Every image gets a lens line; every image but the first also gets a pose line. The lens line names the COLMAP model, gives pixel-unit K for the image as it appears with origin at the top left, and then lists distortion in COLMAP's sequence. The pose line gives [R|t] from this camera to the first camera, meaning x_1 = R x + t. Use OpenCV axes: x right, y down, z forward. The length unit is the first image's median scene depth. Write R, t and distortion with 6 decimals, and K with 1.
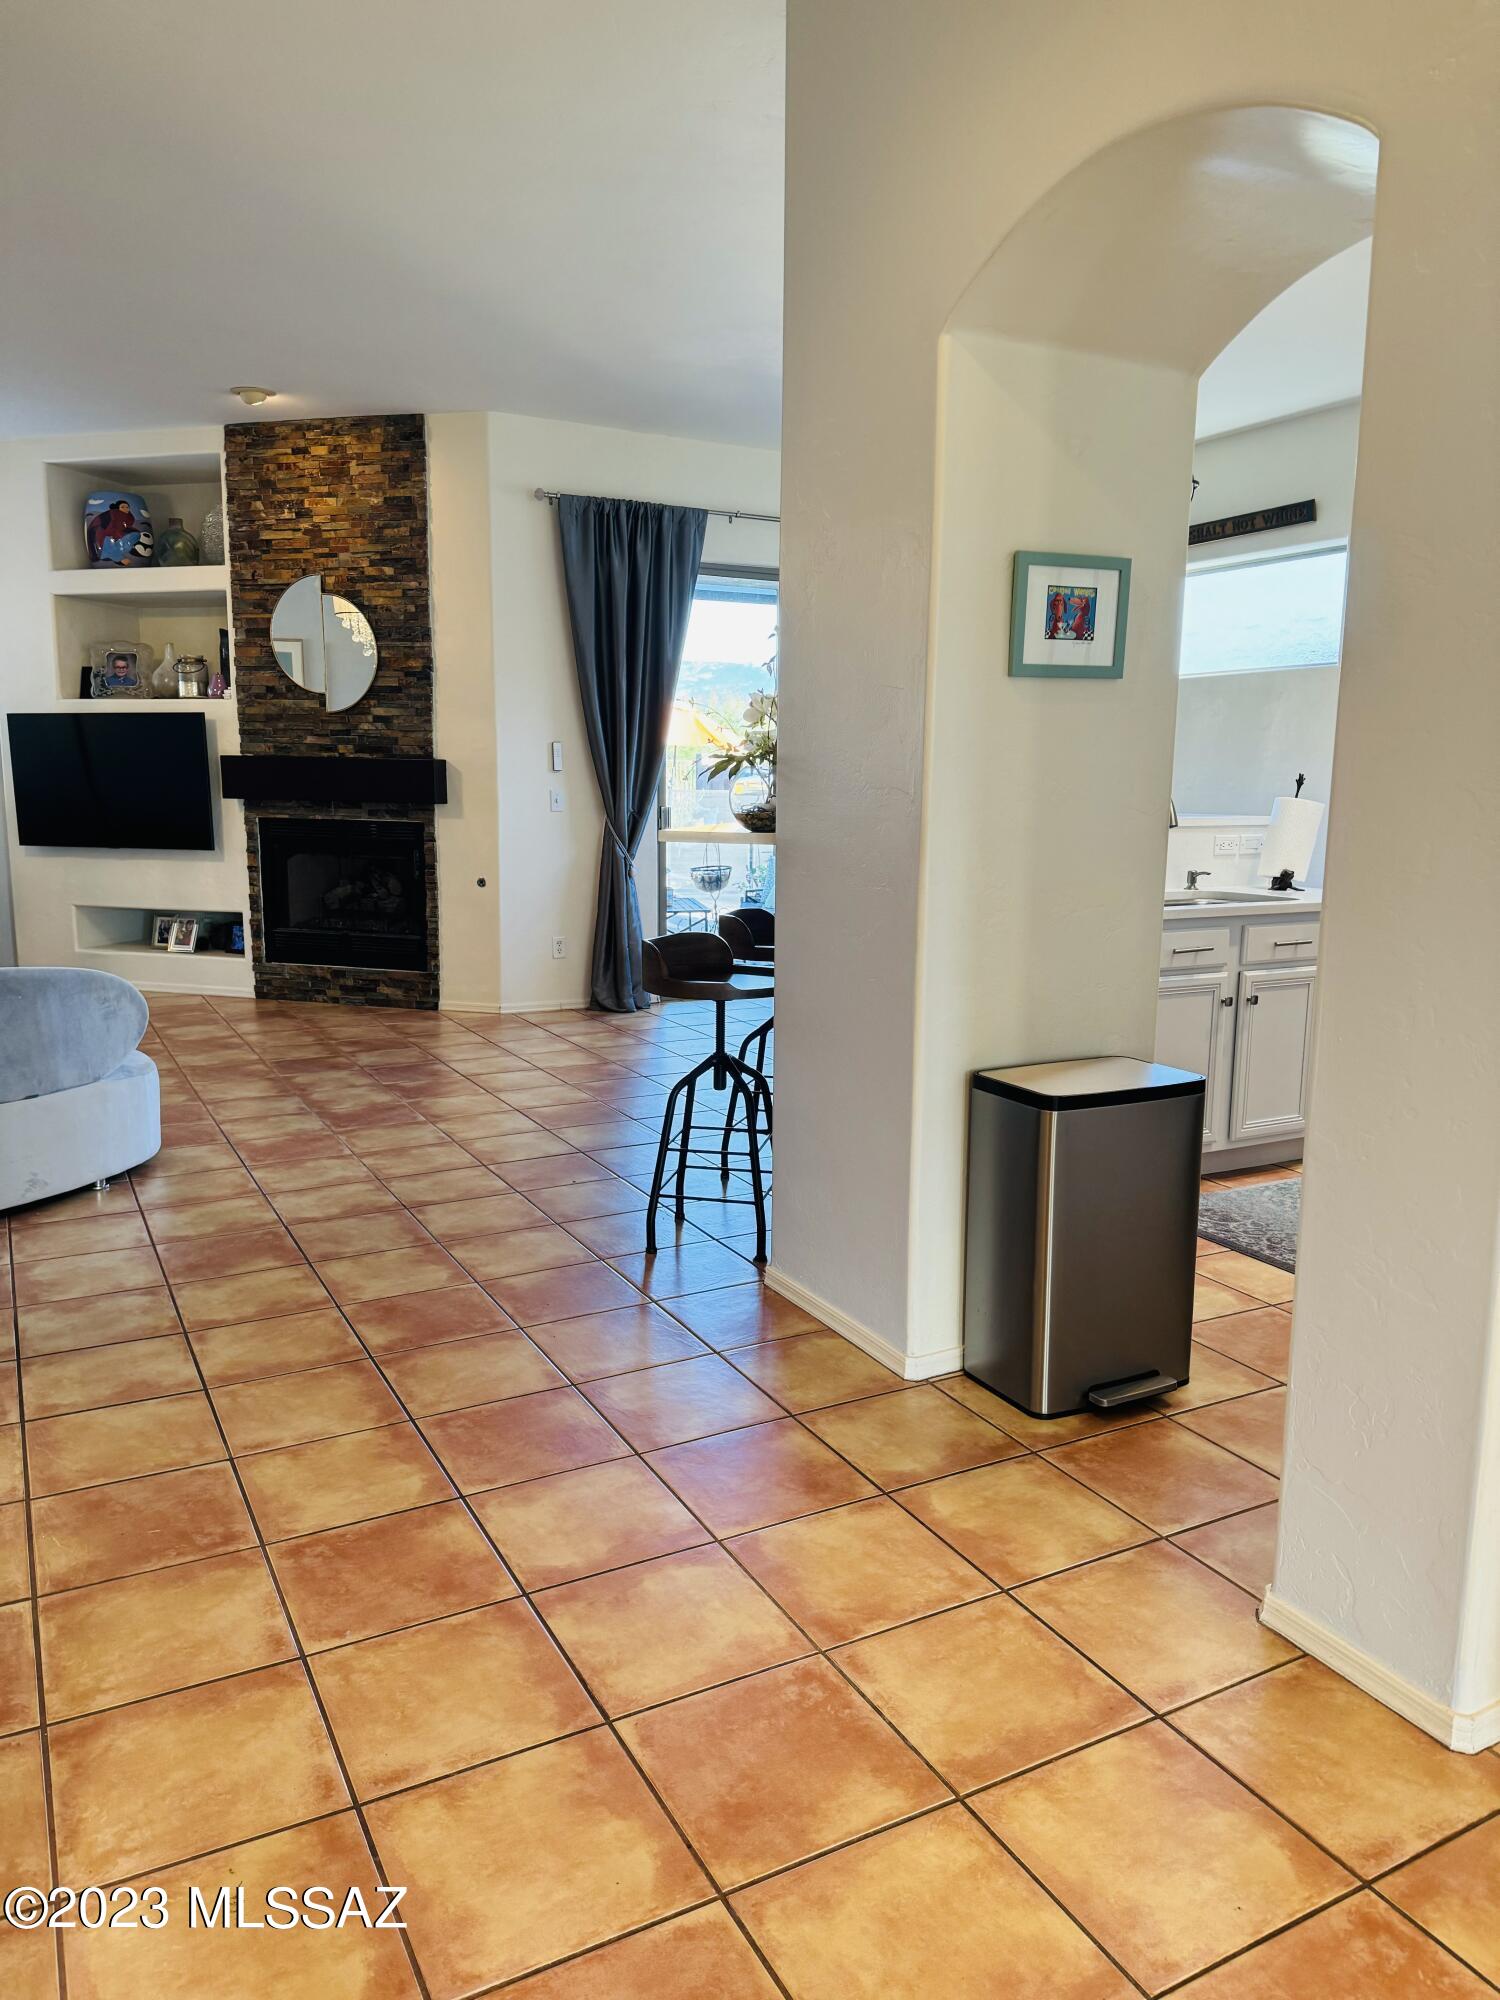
lens RADIAL K [[1407.9, 0, 745.2], [0, 1407.9, 1010.6], [0, 0, 1]] dist [0.032466, -0.030731]
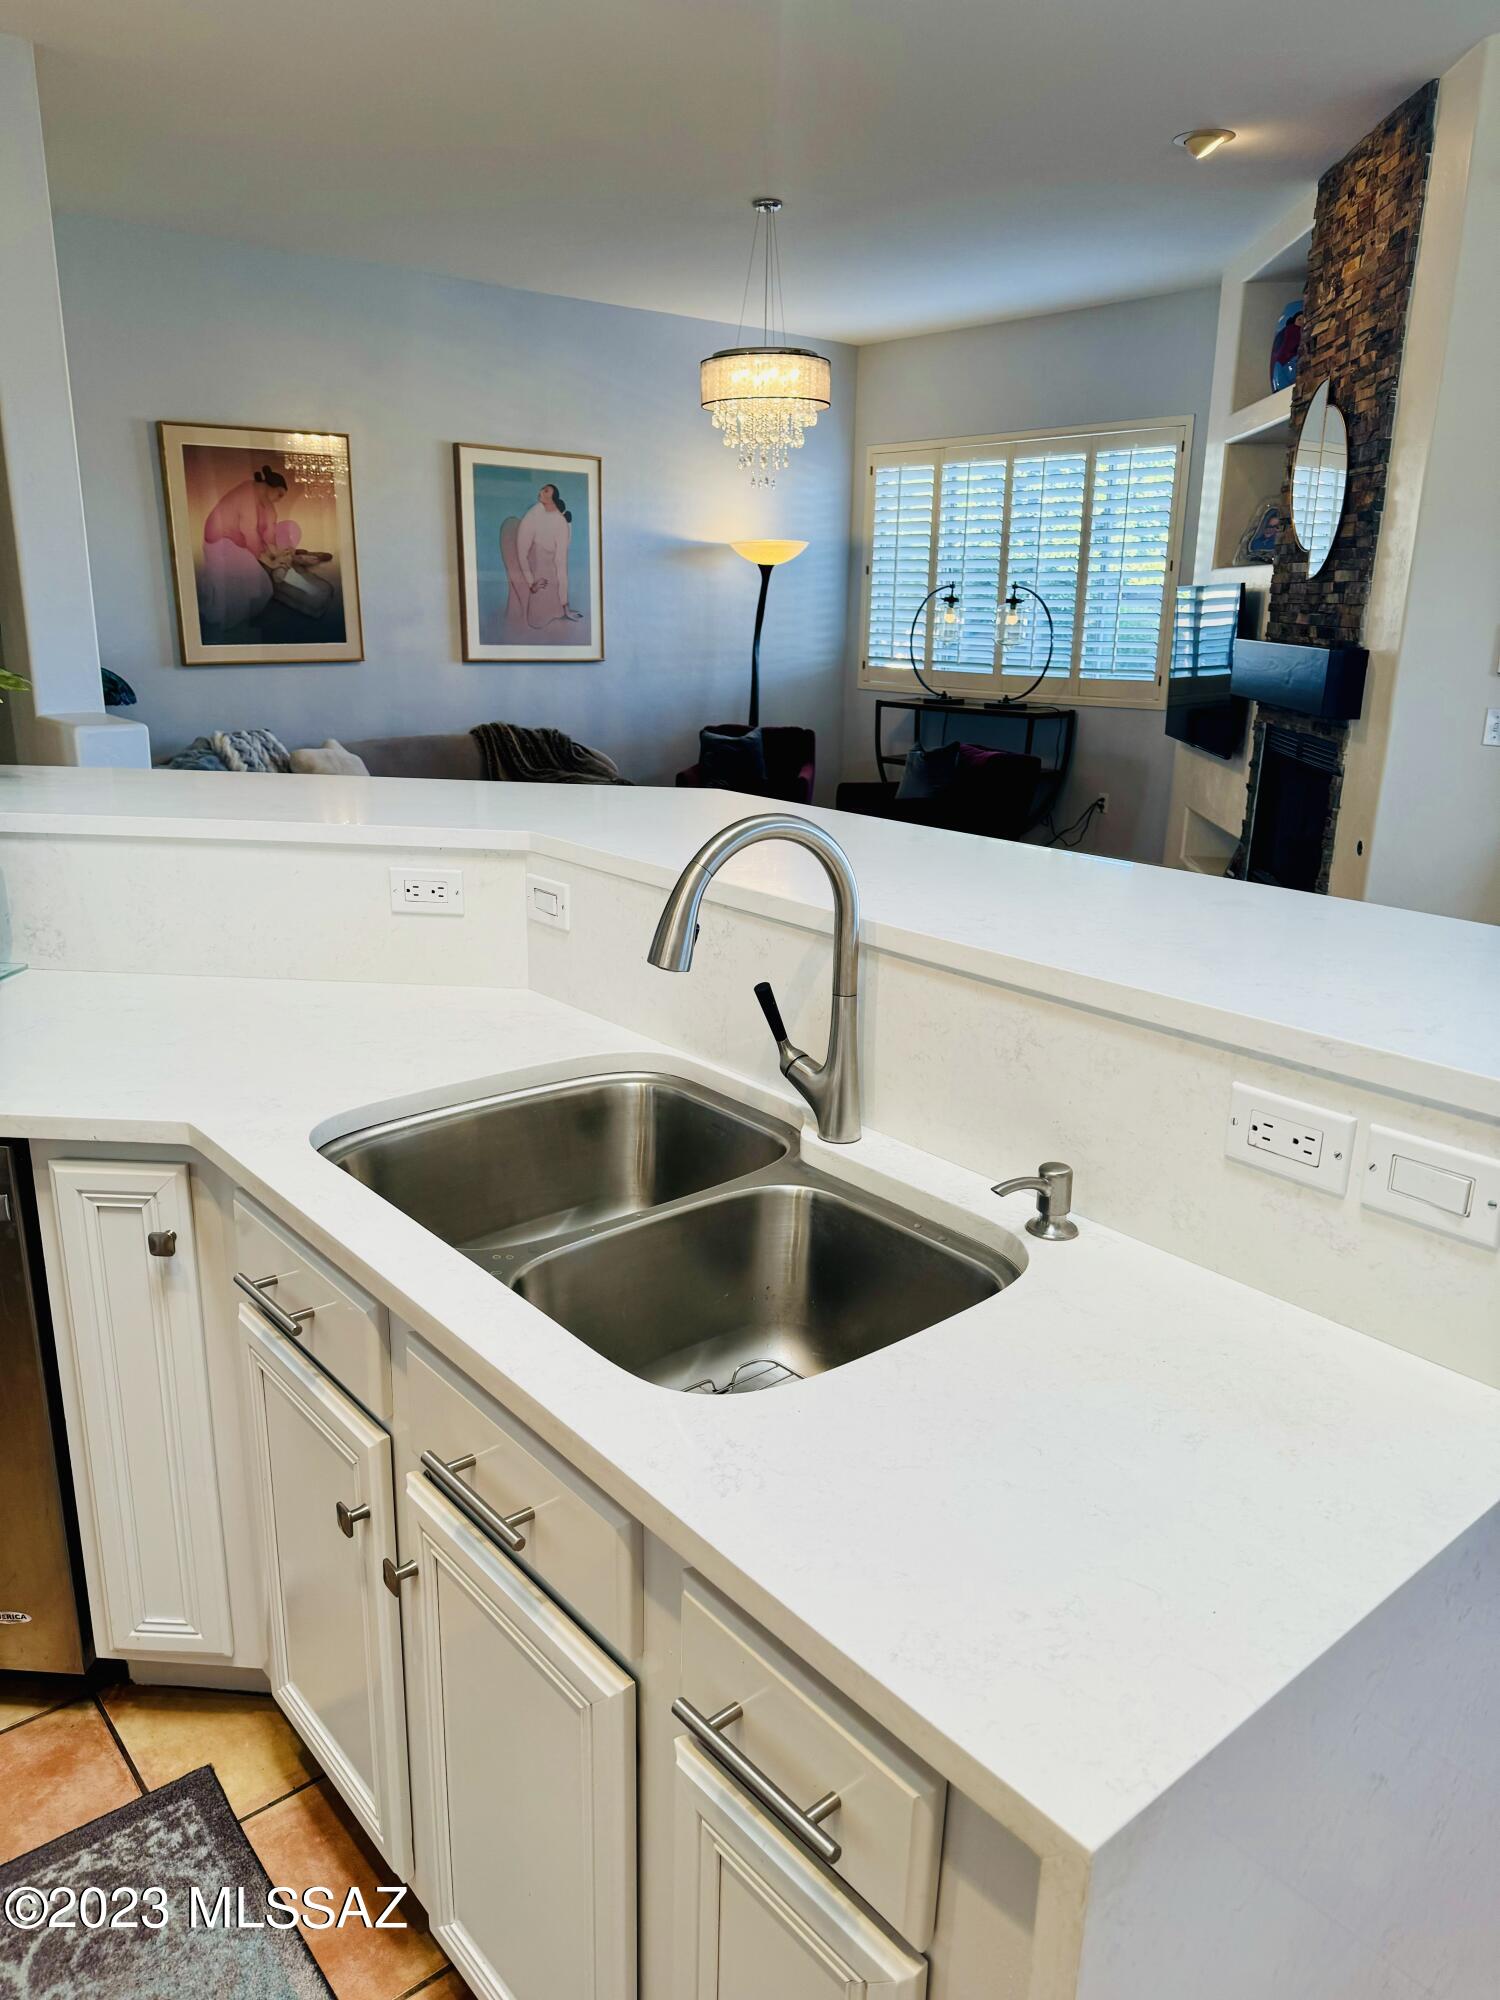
lens RADIAL K [[1407.9, 0, 745.9], [0, 1407.9, 990.6], [0, 0, 1]] dist [0.032466, -0.030731]
pose [[0.205653, 0.253276, -0.945282, 0.583674], [-0.167107, 0.960831, 0.221086, -0.192772], [0.964252, 0.112496, 0.239922, 0.912932]]
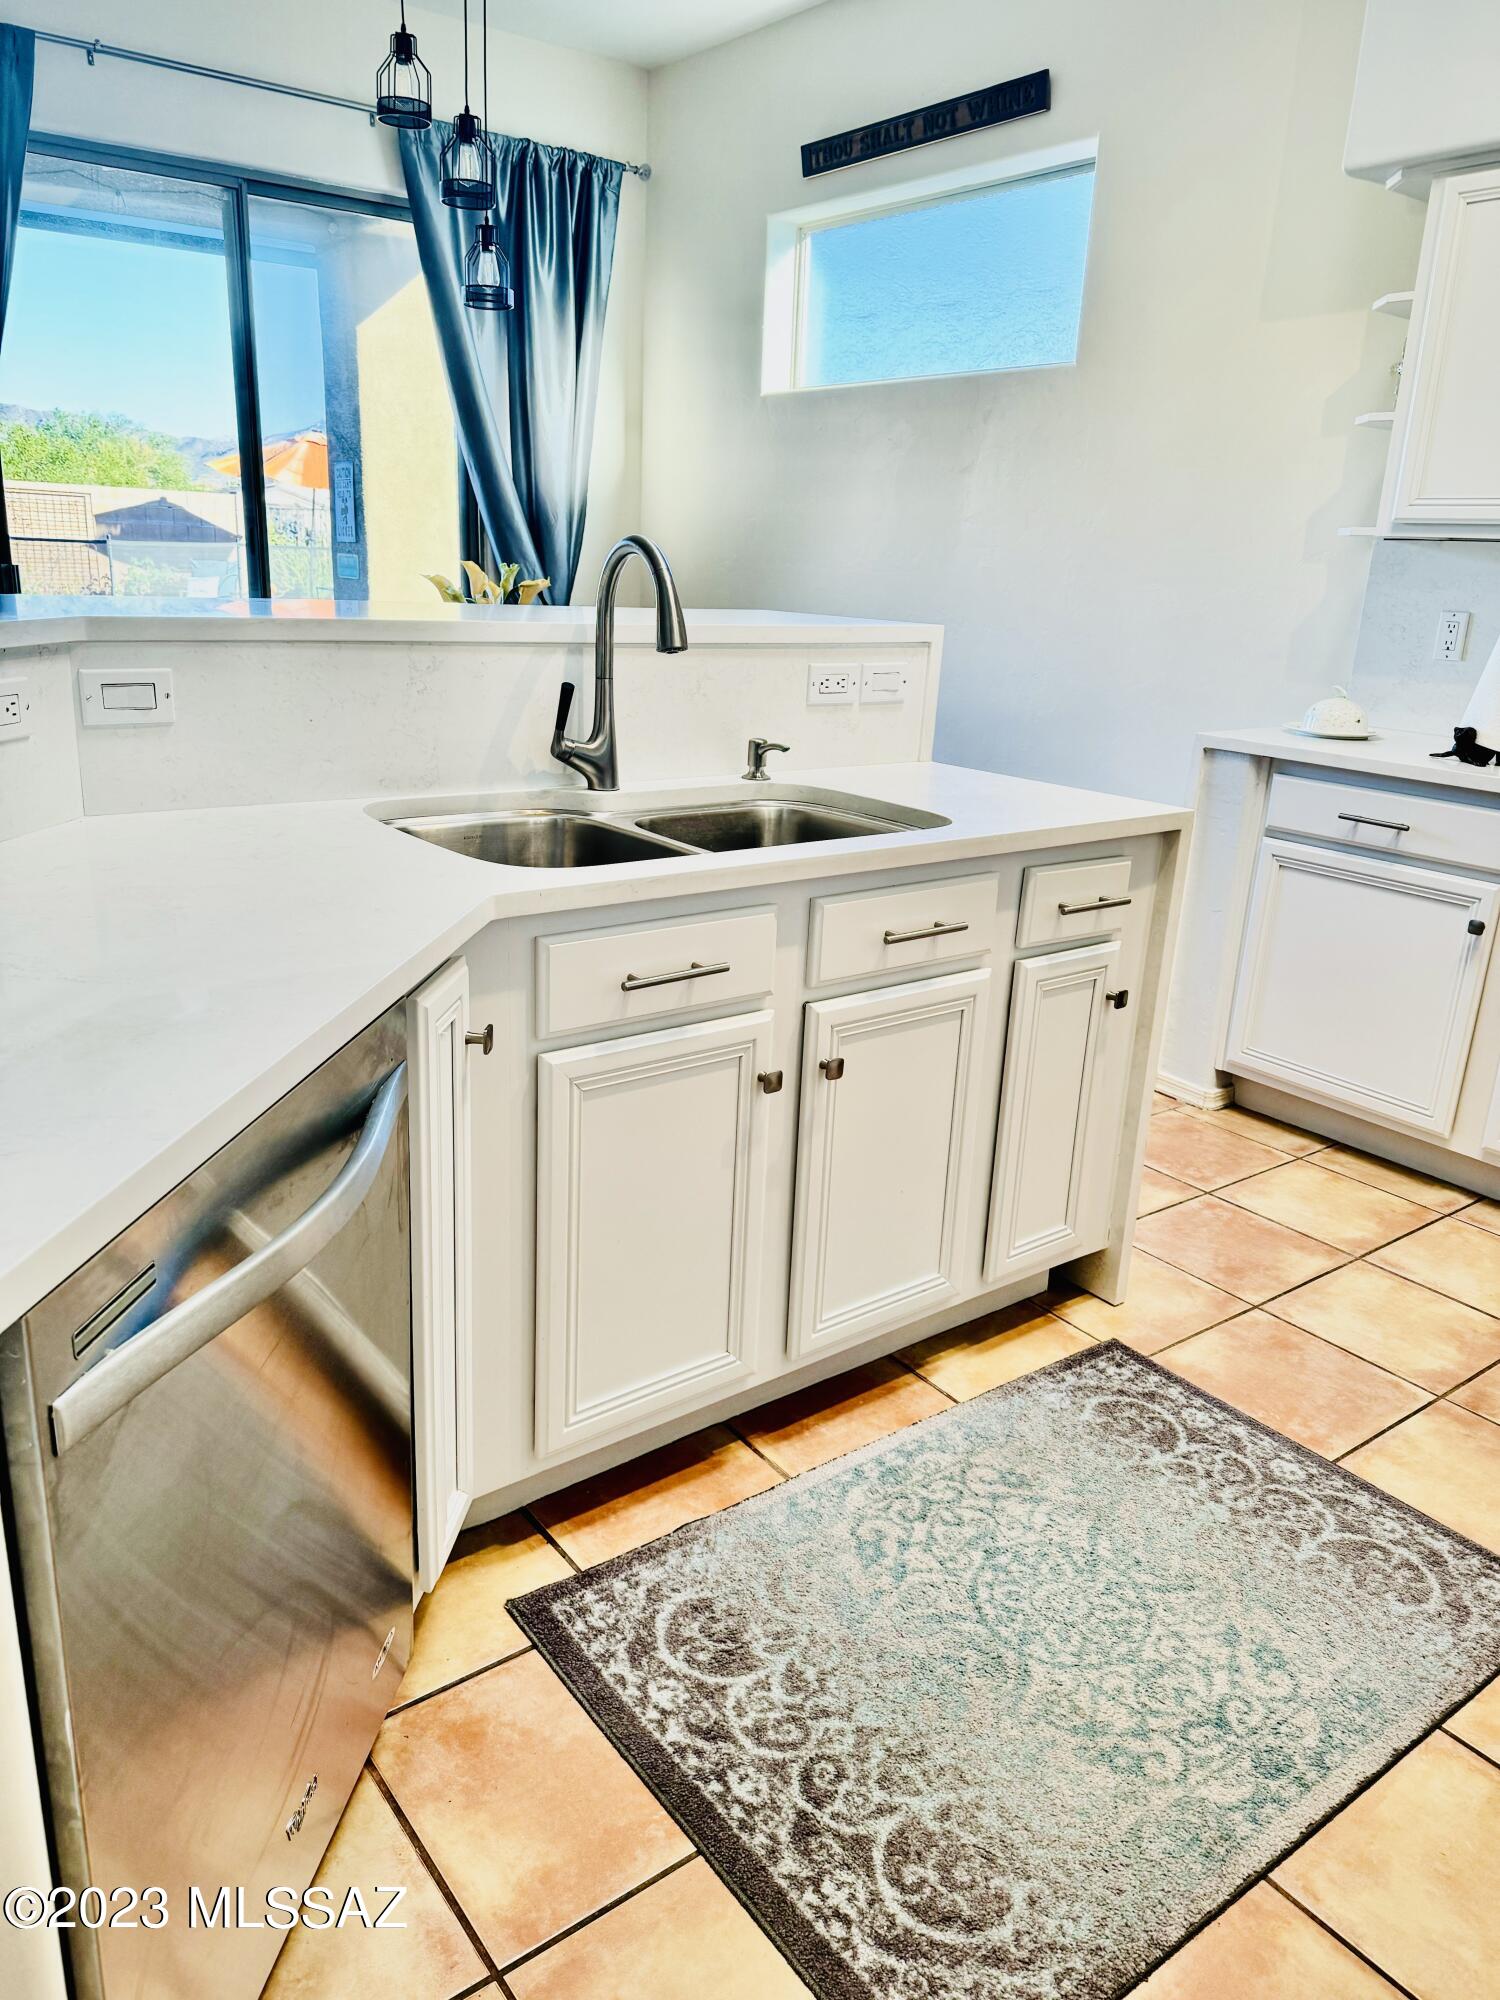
lens RADIAL K [[1407.9, 0, 750.3], [0, 1407.9, 995.3], [0, 0, 1]] dist [0.032466, -0.030731]
pose [[0.986462, -0.022778, 0.162402, 0.247893], [-0.001152, 0.989319, 0.145761, -0.087870], [-0.163988, -0.143975, 0.975899, 0.546997]]
